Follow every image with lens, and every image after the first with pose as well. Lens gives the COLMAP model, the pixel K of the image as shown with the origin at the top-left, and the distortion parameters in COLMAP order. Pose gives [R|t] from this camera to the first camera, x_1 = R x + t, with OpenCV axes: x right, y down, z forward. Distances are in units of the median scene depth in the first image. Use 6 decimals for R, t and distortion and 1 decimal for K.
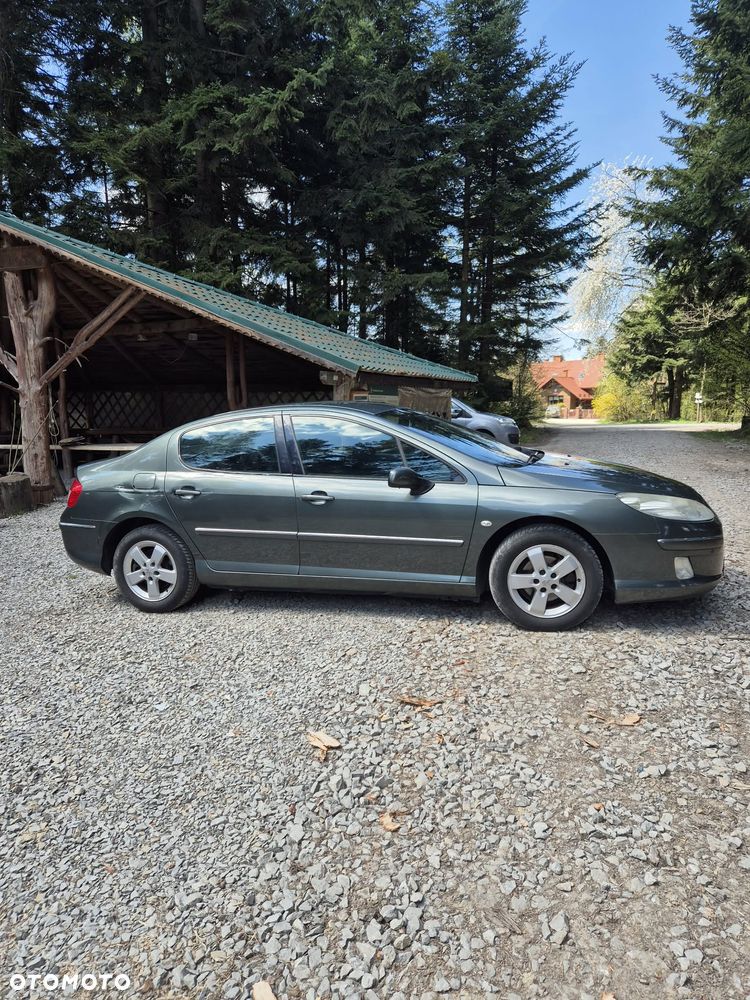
lens RADIAL K [[683.6, 0, 374.2], [0, 683.6, 495.8], [0, 0, 1]] dist [0.076524, -0.065370]
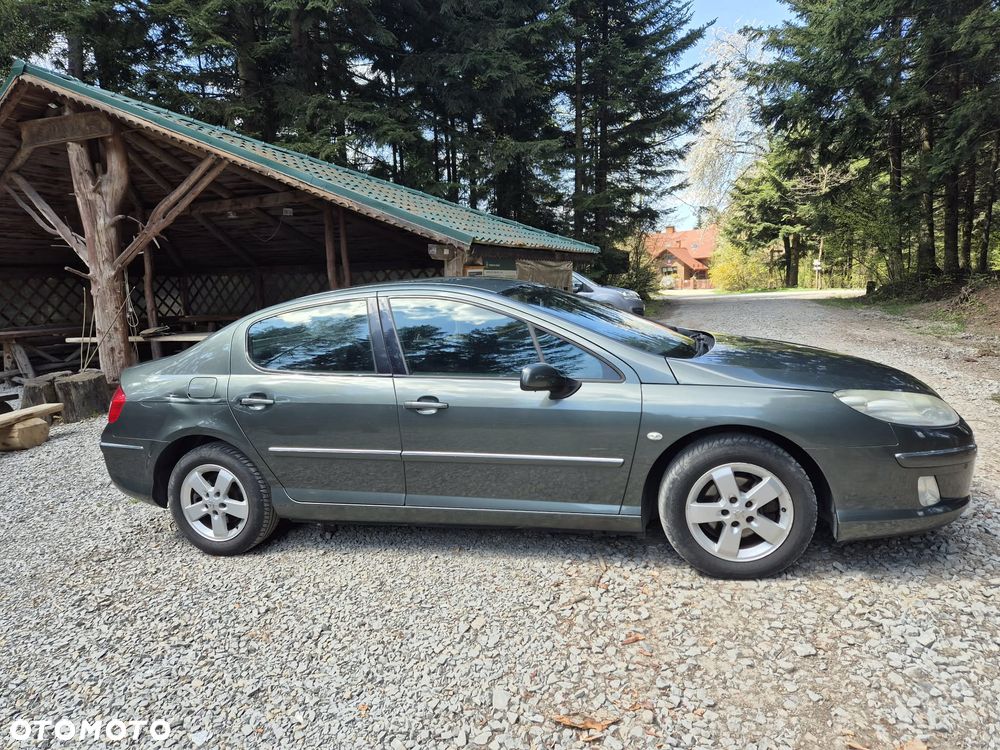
lens RADIAL K [[683.6, 0, 501.6], [0, 683.6, 383.9], [0, 0, 1]] dist [0.076524, -0.065370]
pose [[0.999350, -0.032346, 0.015901, -0.004406], [0.032079, 0.999345, 0.016764, -0.012857], [-0.016433, -0.016243, 0.999733, 0.099888]]
